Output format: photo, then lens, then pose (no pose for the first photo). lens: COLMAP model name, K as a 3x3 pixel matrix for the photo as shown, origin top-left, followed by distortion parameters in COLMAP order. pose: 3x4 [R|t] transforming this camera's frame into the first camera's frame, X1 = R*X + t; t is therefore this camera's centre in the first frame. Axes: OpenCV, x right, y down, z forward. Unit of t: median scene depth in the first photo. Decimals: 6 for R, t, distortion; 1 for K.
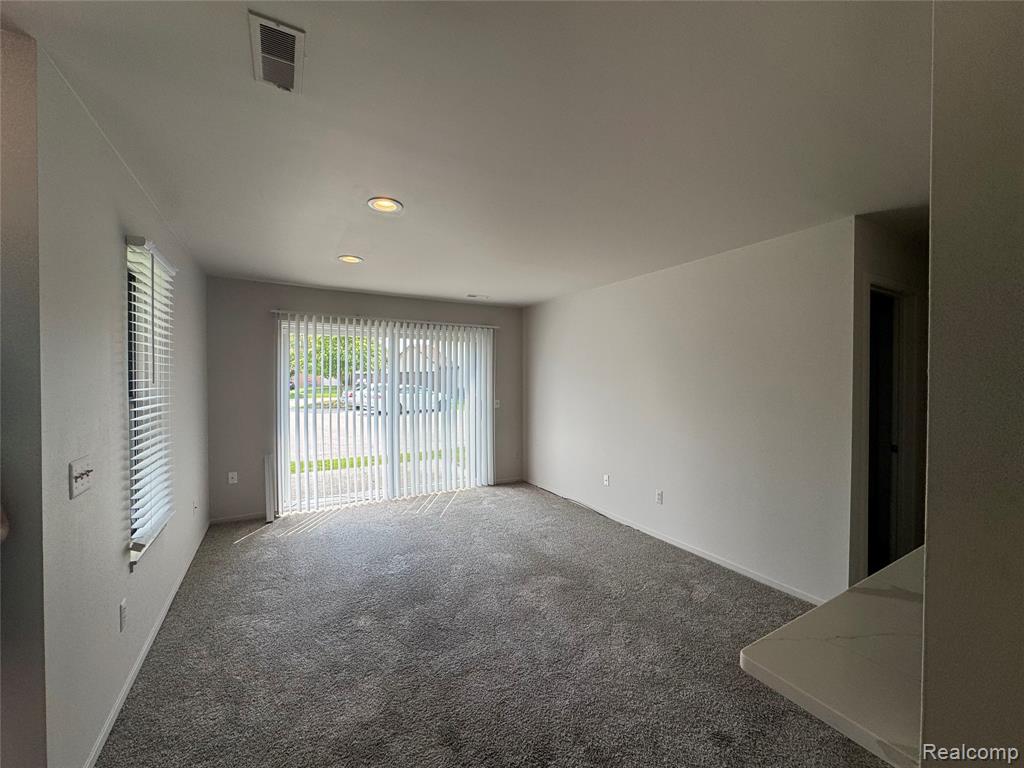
lens RADIAL K [[404.9, 0, 511.8], [0, 404.9, 382.4], [0, 0, 1]] dist [0.000702, -0.000462]
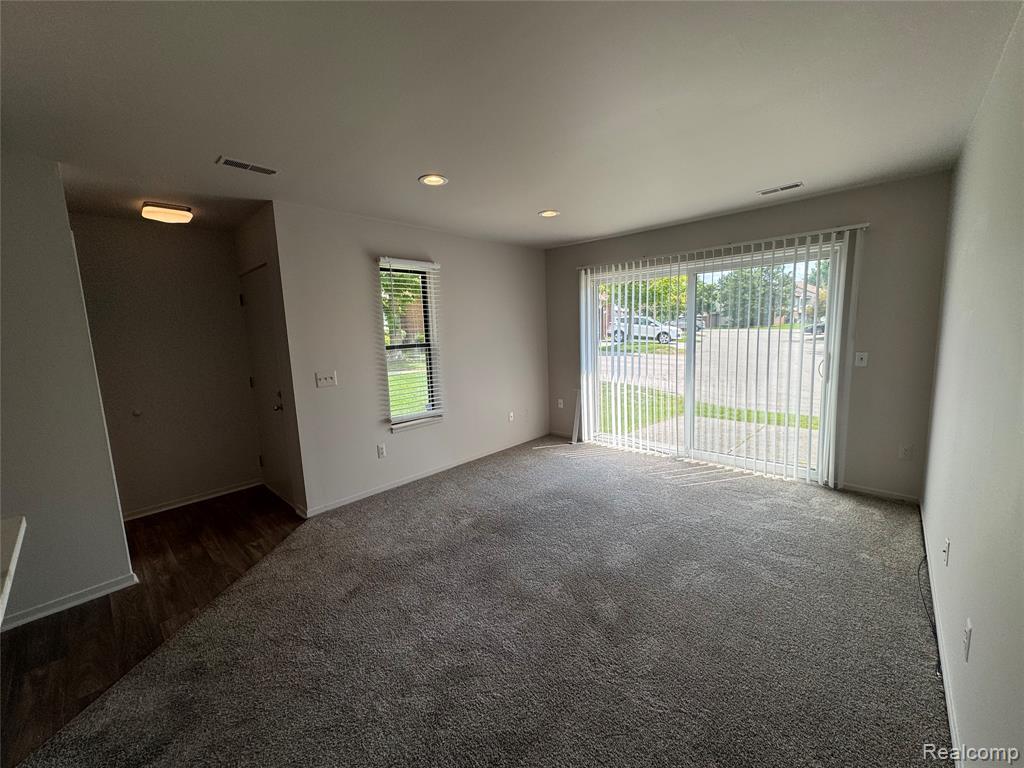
lens RADIAL K [[404.9, 0, 510.2], [0, 404.9, 380.7], [0, 0, 1]] dist [0.000702, -0.000462]
pose [[0.306625, 0.109707, -0.945487, 0.476803], [0.027096, 0.991927, 0.123883, -0.005310], [0.951445, -0.063604, 0.301177, 0.433946]]
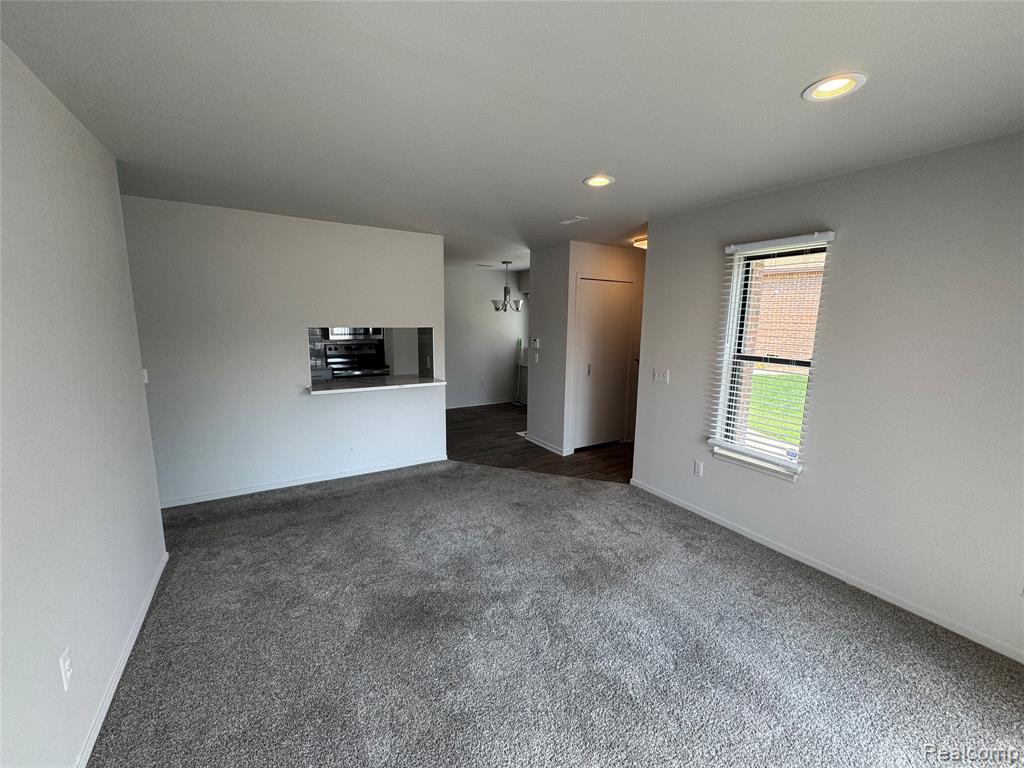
lens RADIAL K [[404.9, 0, 515.1], [0, 404.9, 384.3], [0, 0, 1]] dist [0.000702, -0.000462]
pose [[-0.998944, -0.006594, -0.045470, -0.010185], [-0.014446, 0.984532, 0.174608, -0.044390], [0.043615, 0.175081, -0.983588, 1.120965]]
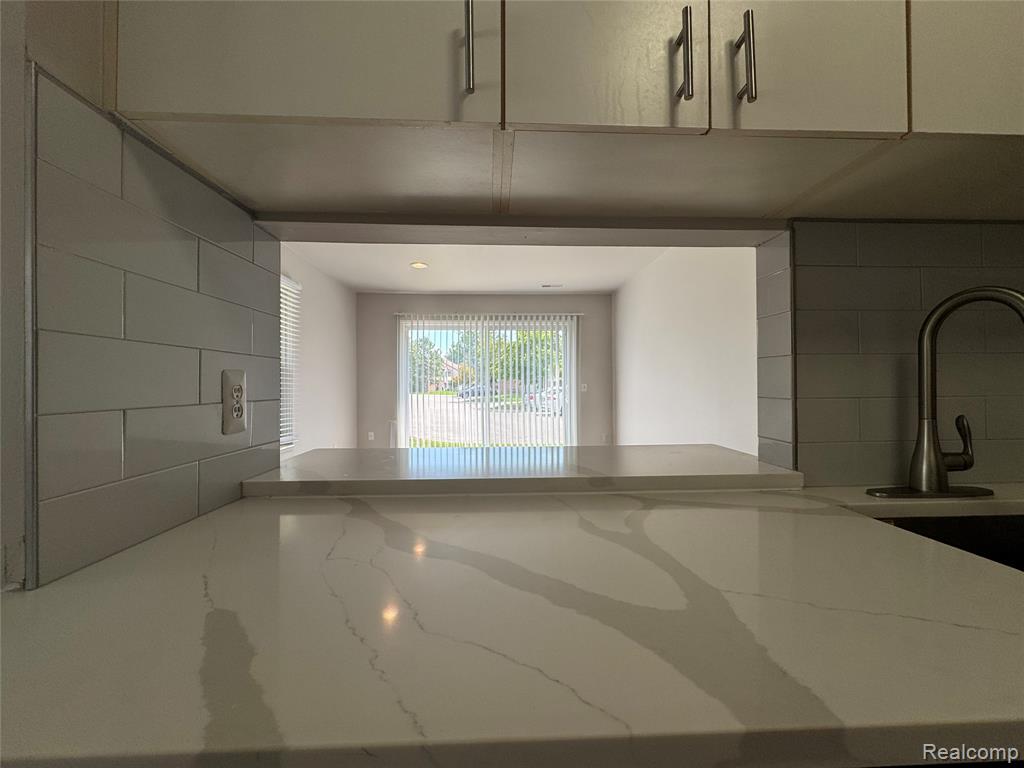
lens RADIAL K [[404.9, 0, 512.6], [0, 404.9, 384.3], [0, 0, 1]] dist [0.000702, -0.000462]
pose [[0.890079, -0.006556, -0.455759, 0.358811], [-0.000611, 0.999878, -0.015577, 0.076830], [0.455806, 0.014143, 0.889967, -0.013898]]
